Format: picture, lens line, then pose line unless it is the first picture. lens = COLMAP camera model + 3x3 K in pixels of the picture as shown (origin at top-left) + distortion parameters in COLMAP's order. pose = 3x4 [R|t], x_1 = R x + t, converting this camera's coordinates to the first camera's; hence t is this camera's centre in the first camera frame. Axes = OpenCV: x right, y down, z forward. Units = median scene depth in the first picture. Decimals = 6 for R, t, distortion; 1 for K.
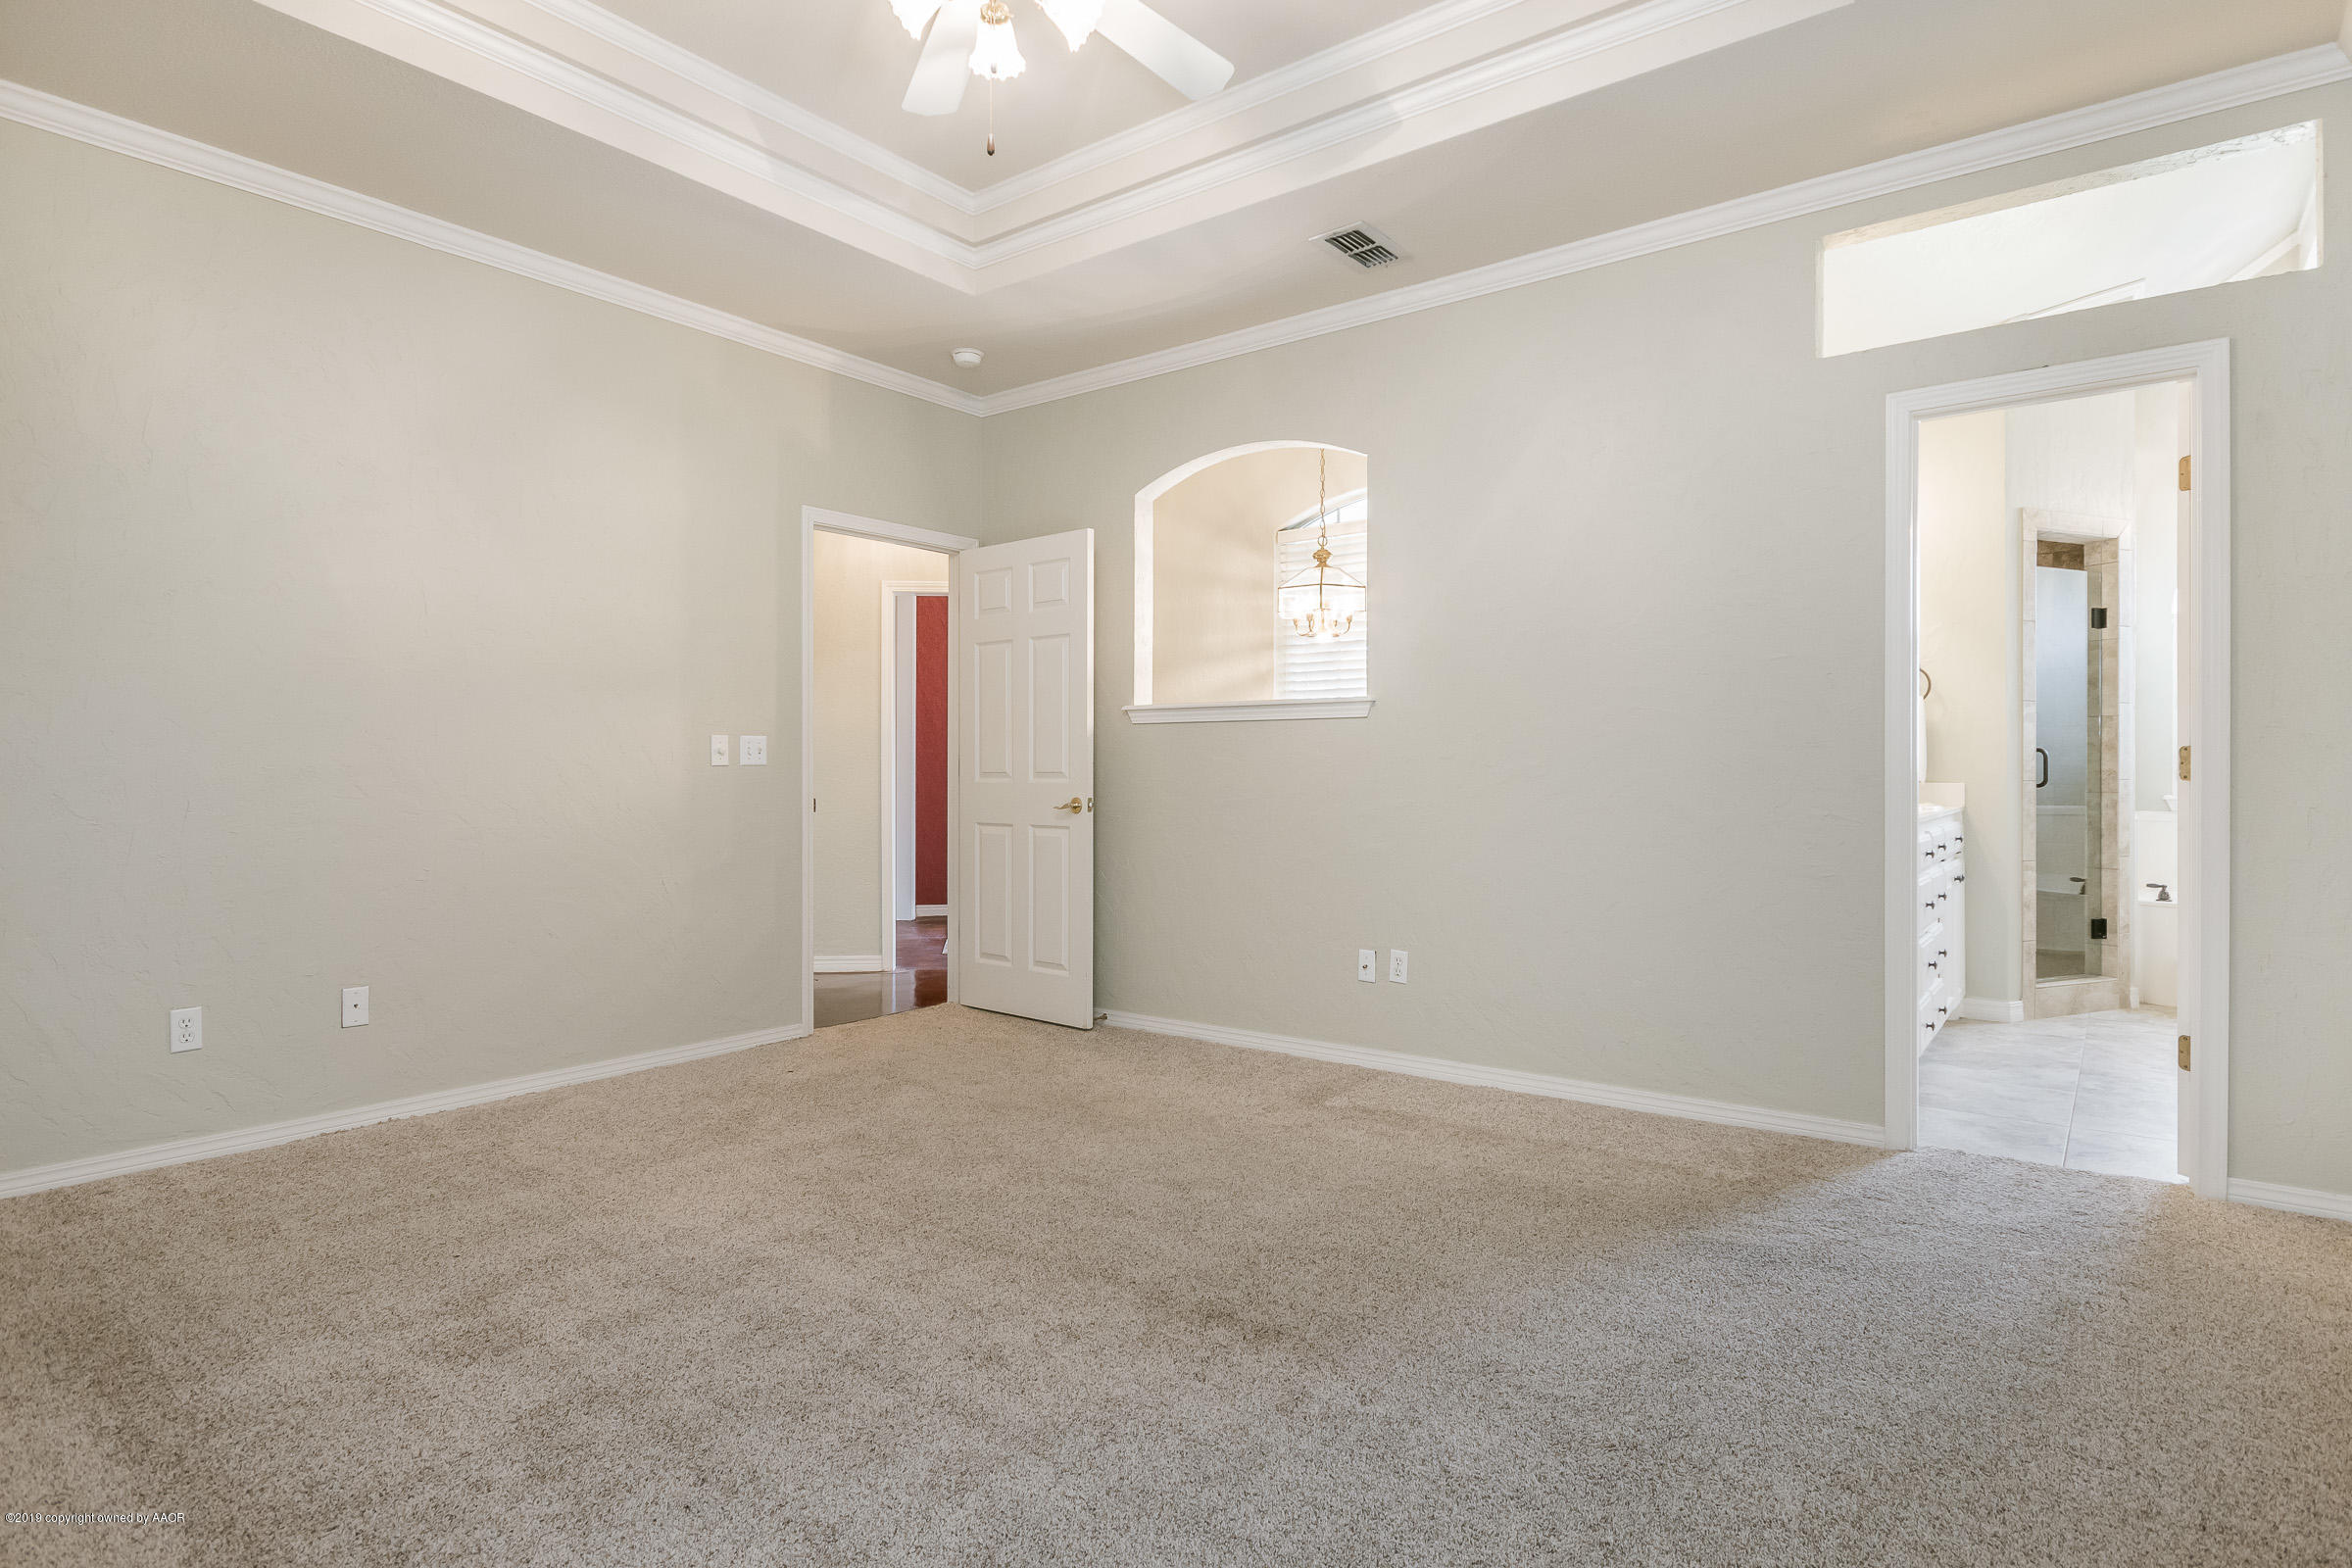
lens RADIAL K [[1247.7, 0, 1171.4], [0, 1247.7, 784.5], [0, 0, 1]] dist [-0.005758, -0.003453]
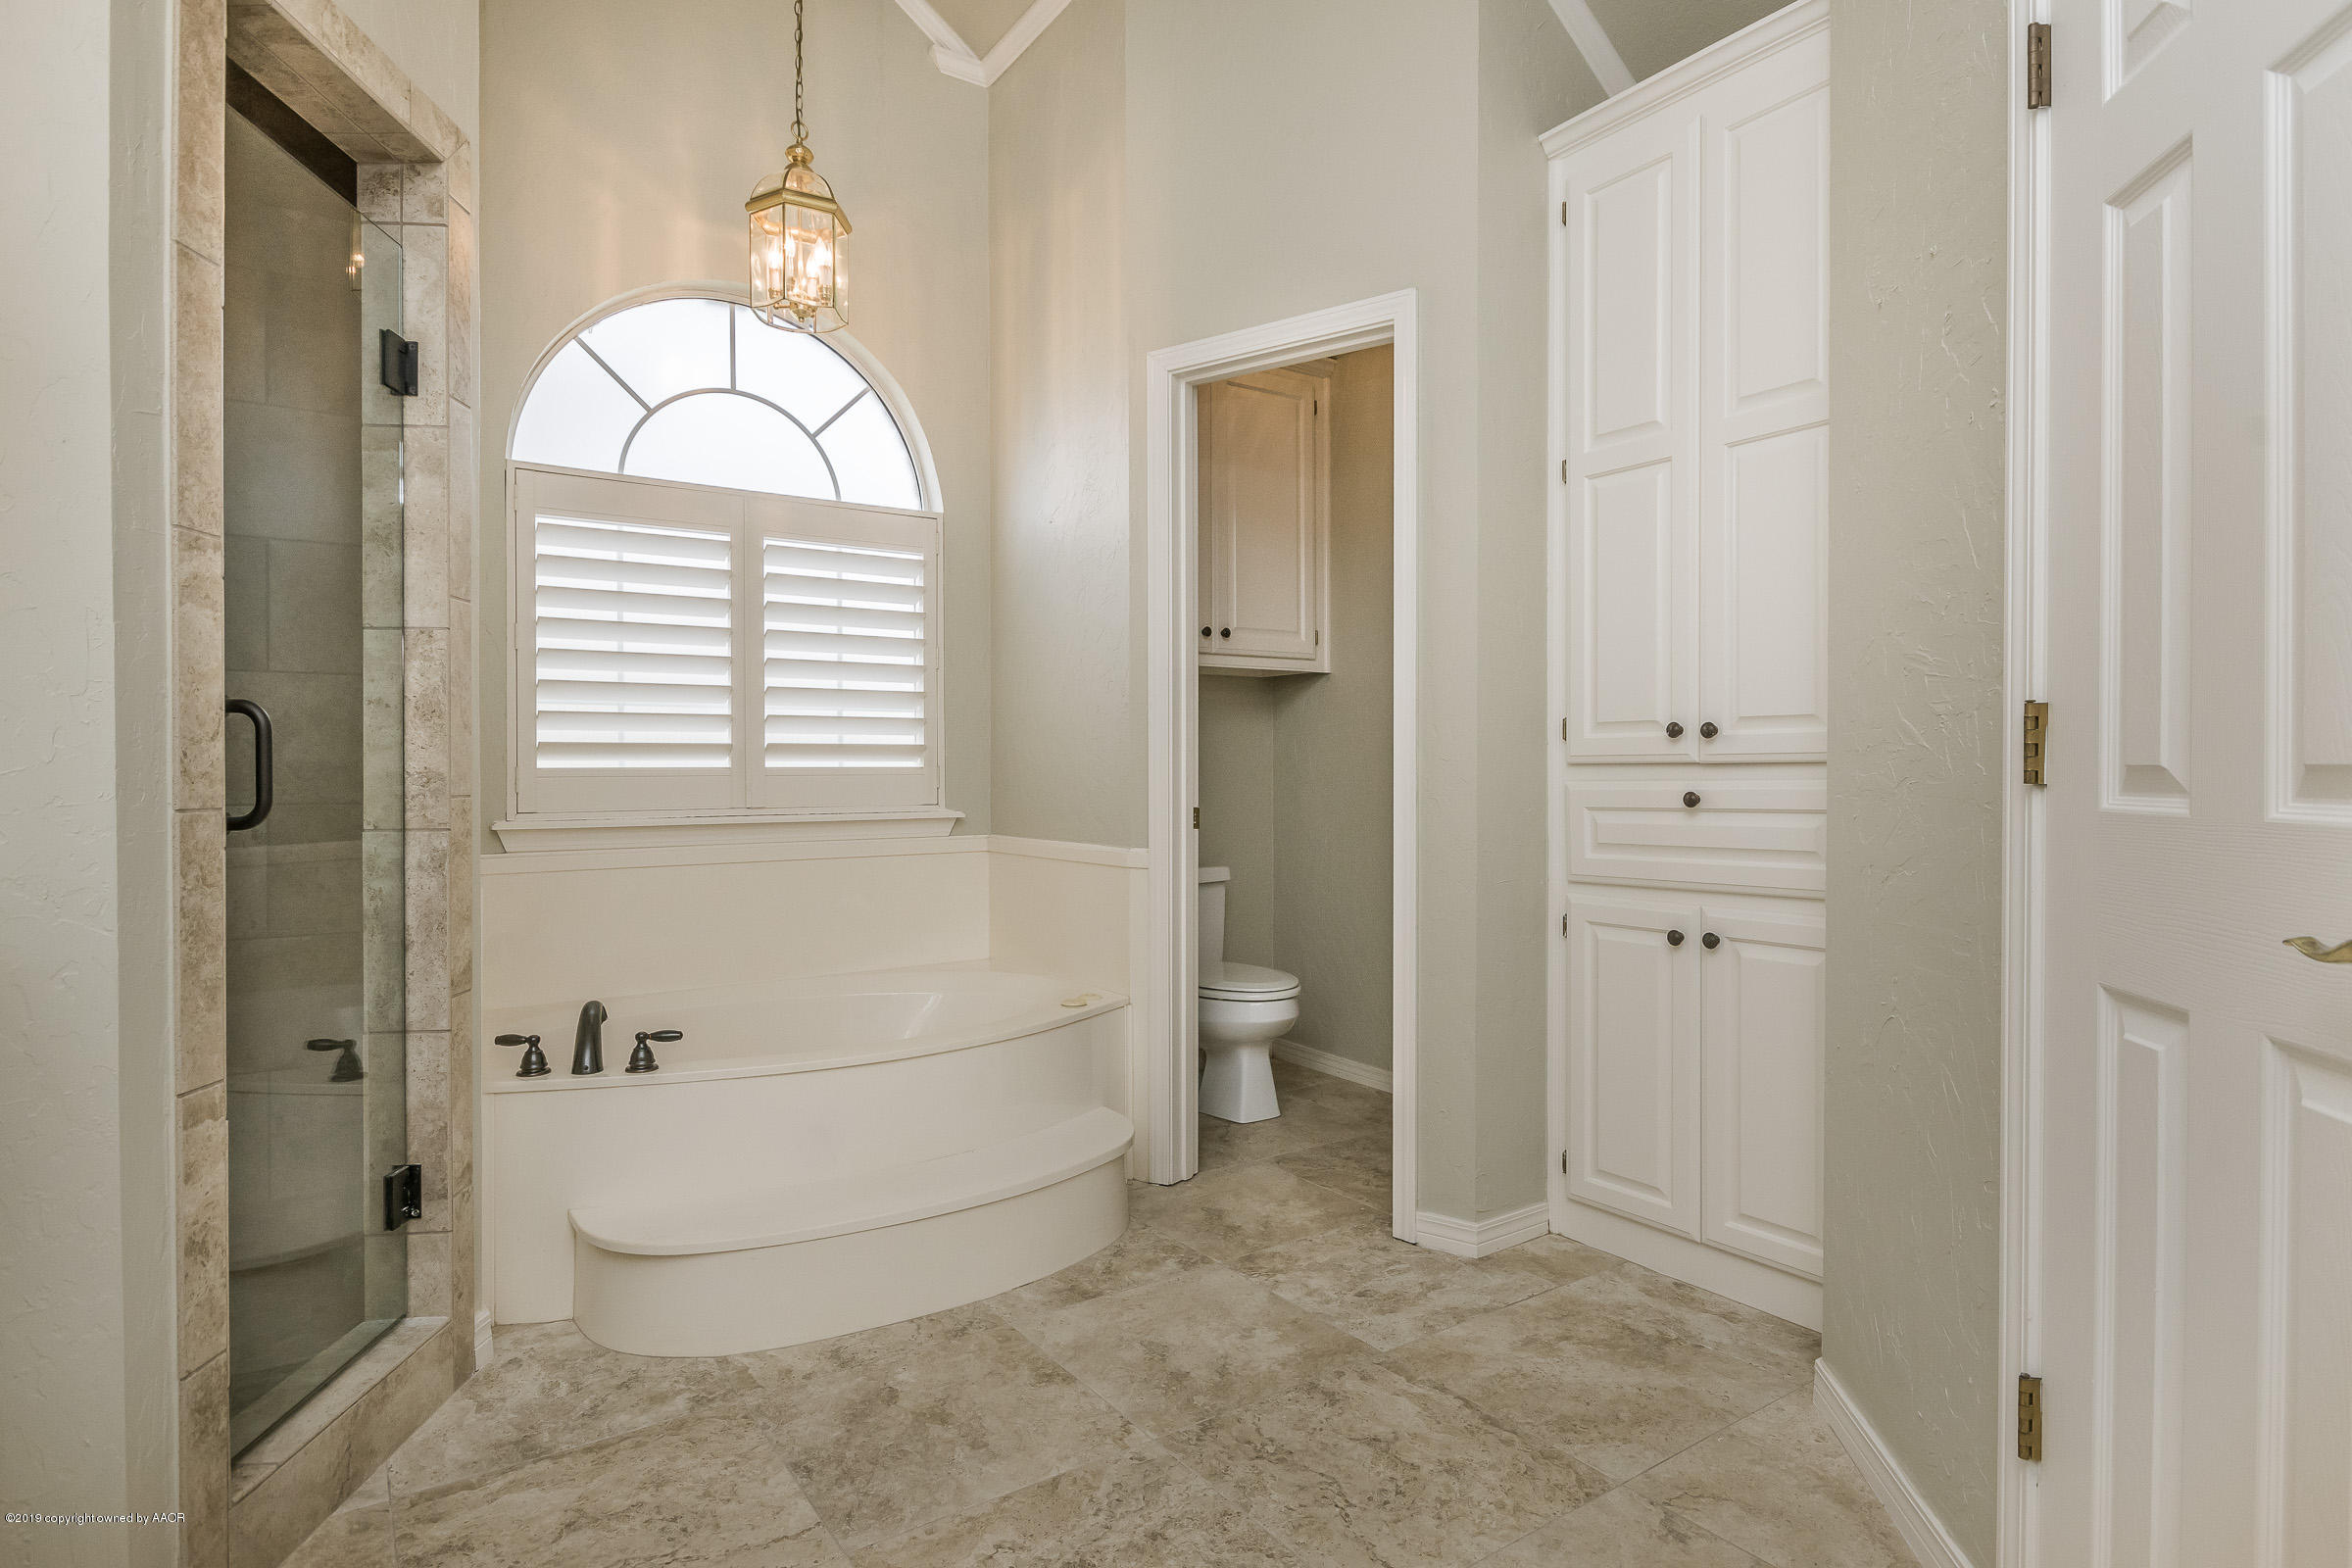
lens RADIAL K [[1247.7, 0, 1174.8], [0, 1247.7, 776.6], [0, 0, 1]] dist [-0.005758, -0.003453]
pose [[0.309883, -0.004004, 0.950766, 0.462719], [-0.005025, 0.999970, 0.005849, -0.013943], [-0.950761, -0.006590, 0.309854, 0.663196]]
